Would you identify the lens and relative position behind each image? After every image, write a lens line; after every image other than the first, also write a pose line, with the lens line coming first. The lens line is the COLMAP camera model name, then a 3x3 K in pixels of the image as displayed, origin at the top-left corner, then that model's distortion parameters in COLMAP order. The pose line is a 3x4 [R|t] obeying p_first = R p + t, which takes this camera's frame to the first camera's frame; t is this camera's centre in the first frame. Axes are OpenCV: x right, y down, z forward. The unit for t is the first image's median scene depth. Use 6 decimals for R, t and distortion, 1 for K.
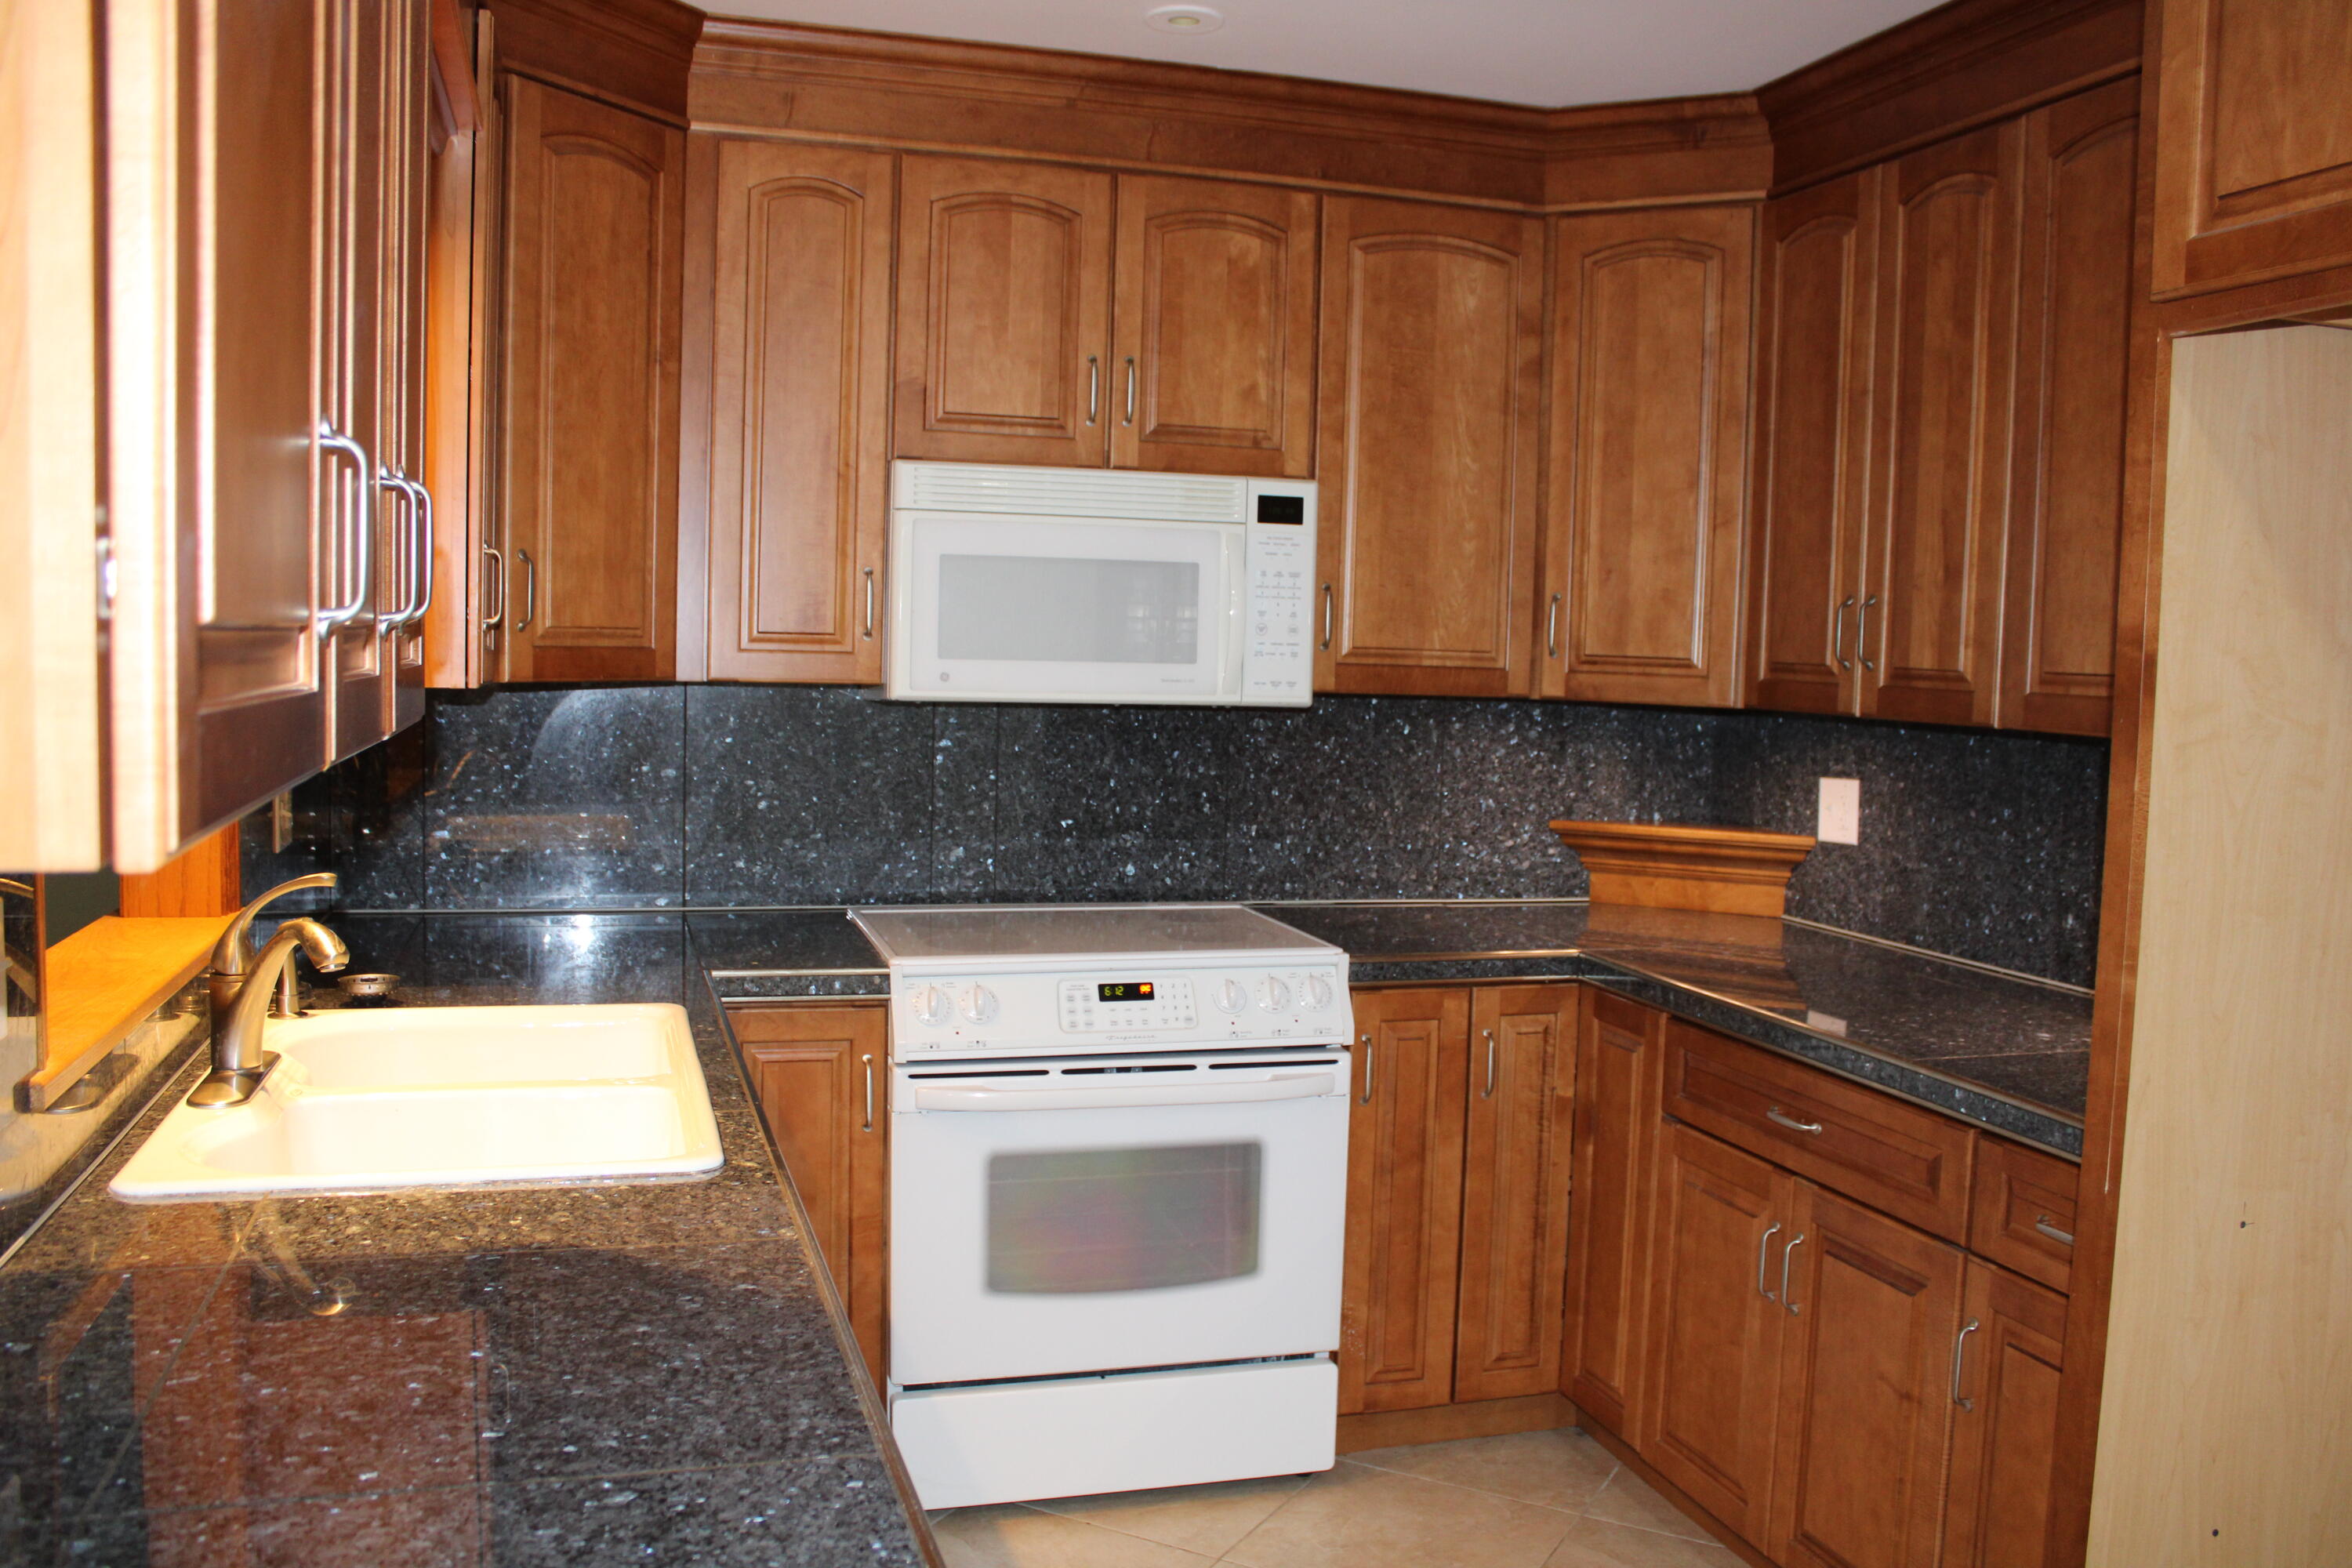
lens RADIAL K [[1951.7, 0, 1185.1], [0, 1951.7, 790.1], [0, 0, 1]] dist [-0.160525, 0.136141]
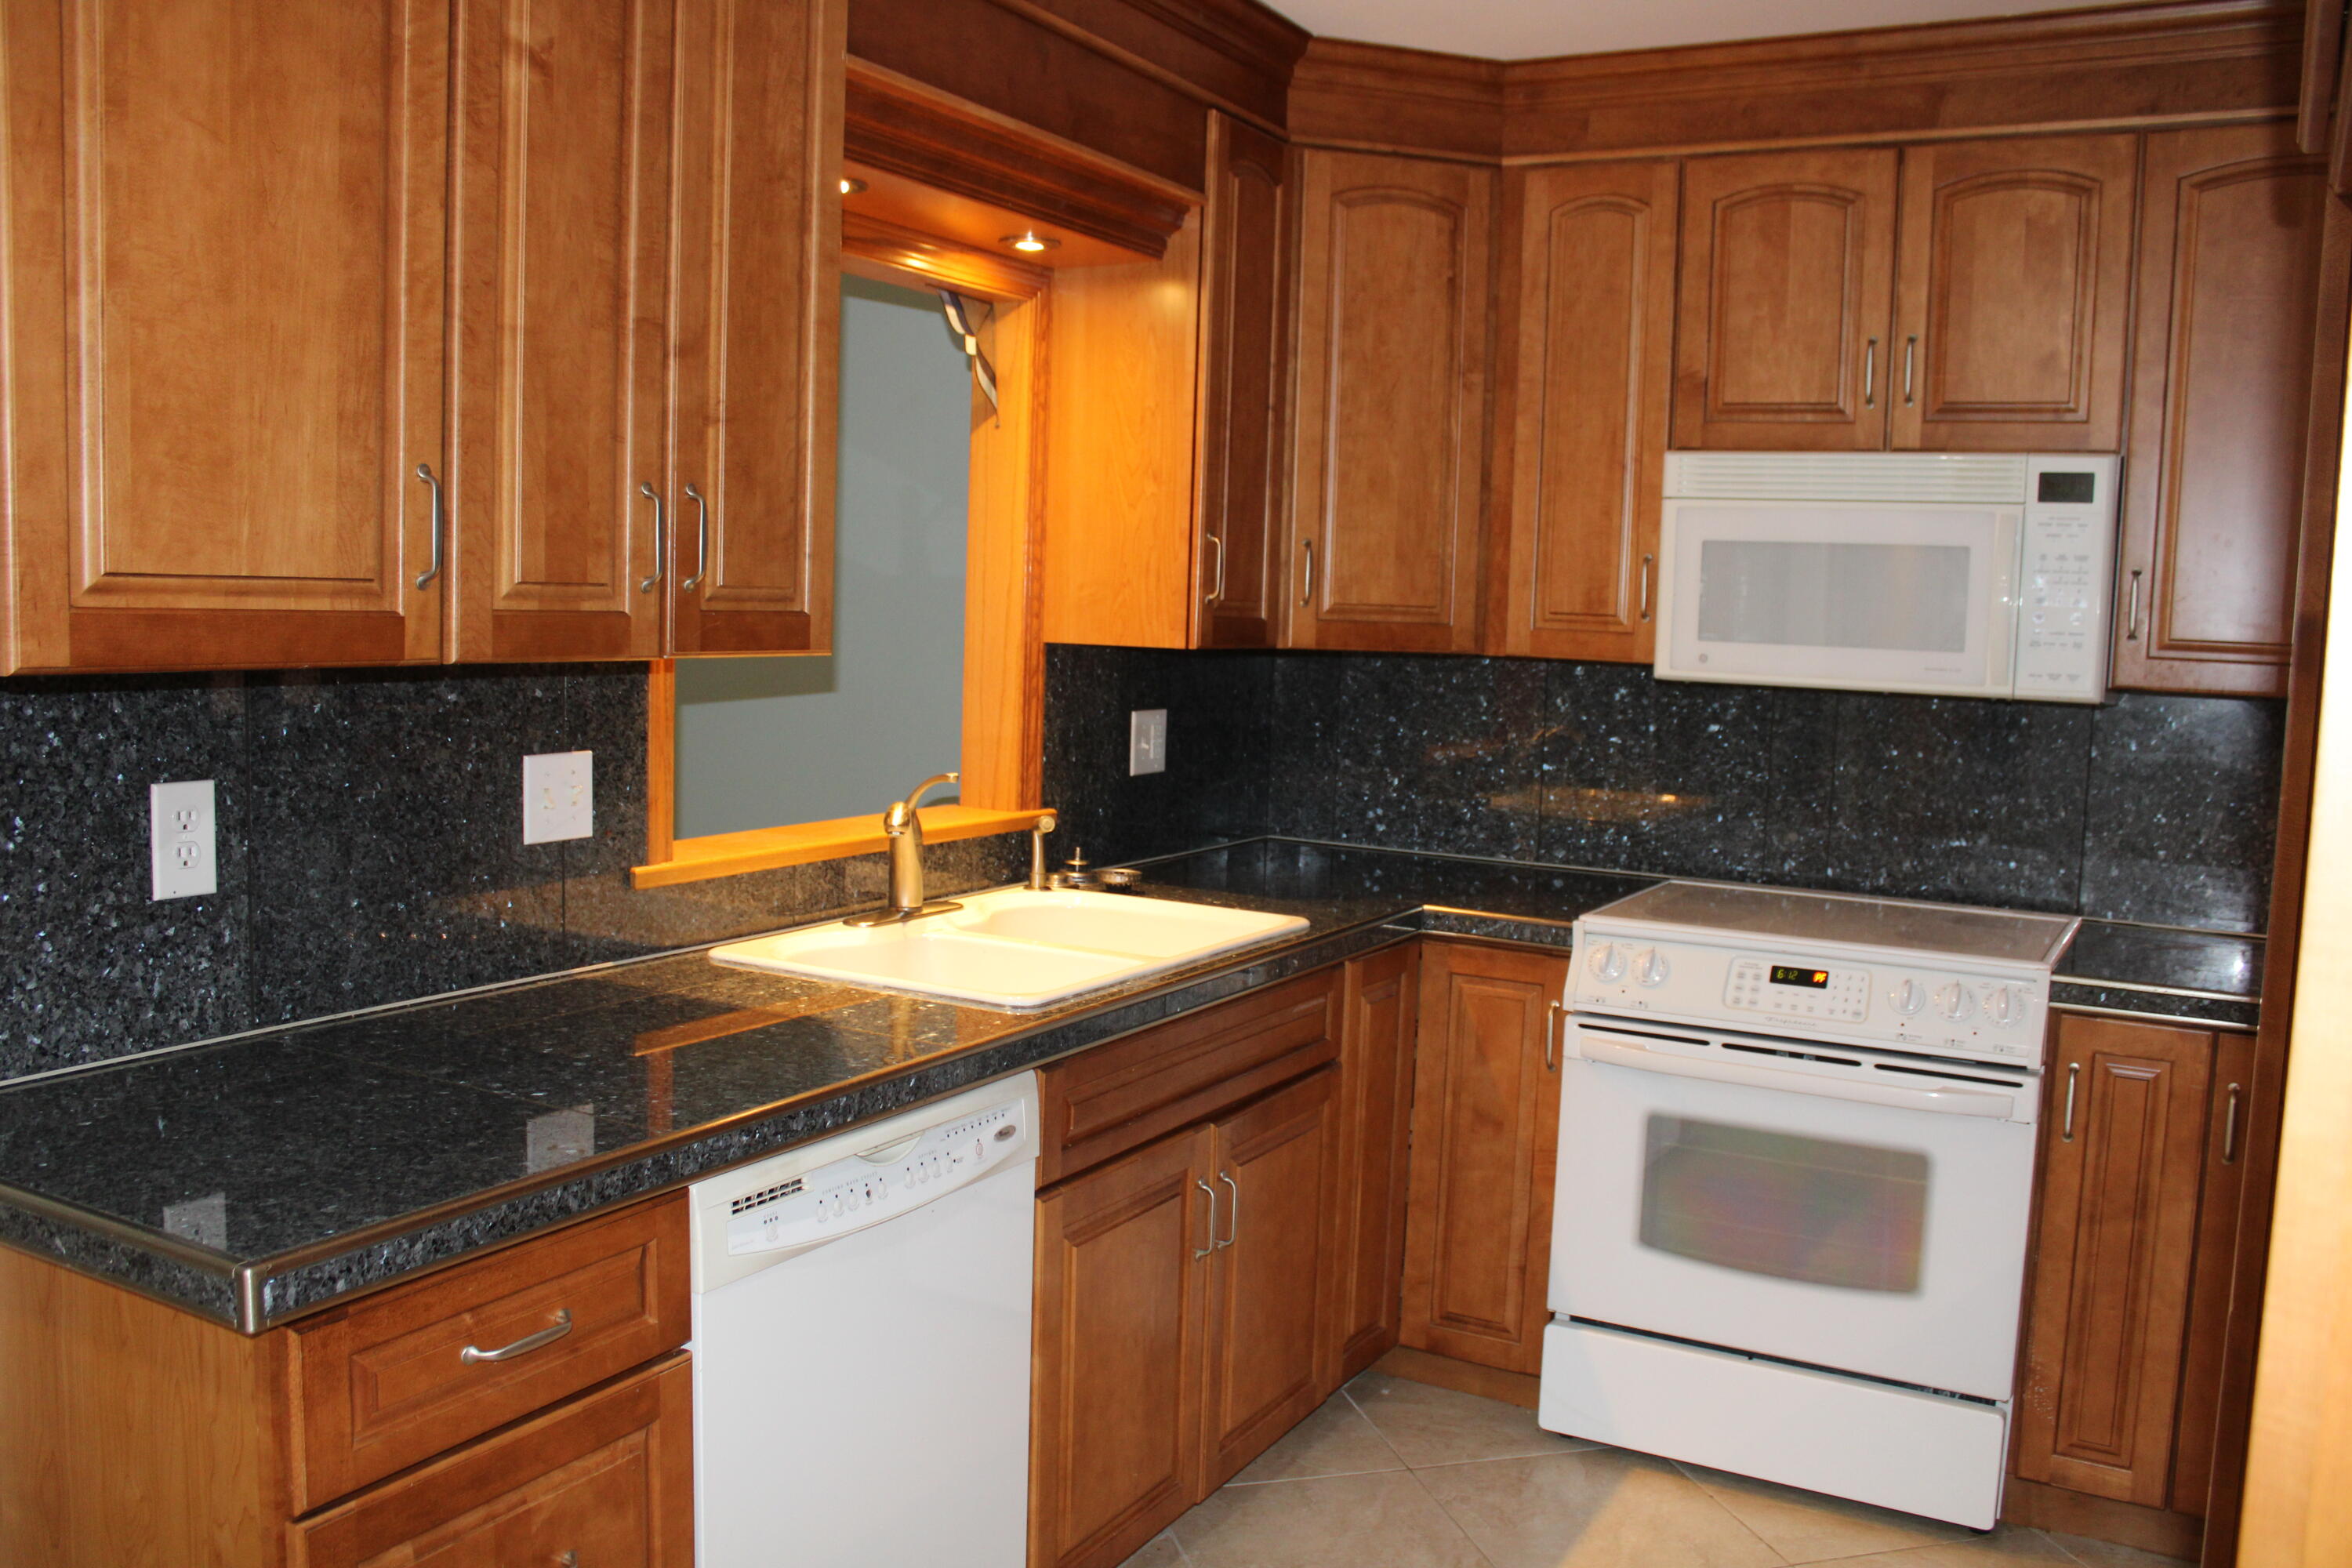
lens RADIAL K [[1951.7, 0, 1179.6], [0, 1951.7, 784.7], [0, 0, 1]] dist [-0.160525, 0.136141]
pose [[0.689888, 0.065258, -0.720969, 0.431907], [-0.070131, 0.997269, 0.023160, 0.005079], [0.720511, 0.034584, 0.692580, 0.086700]]
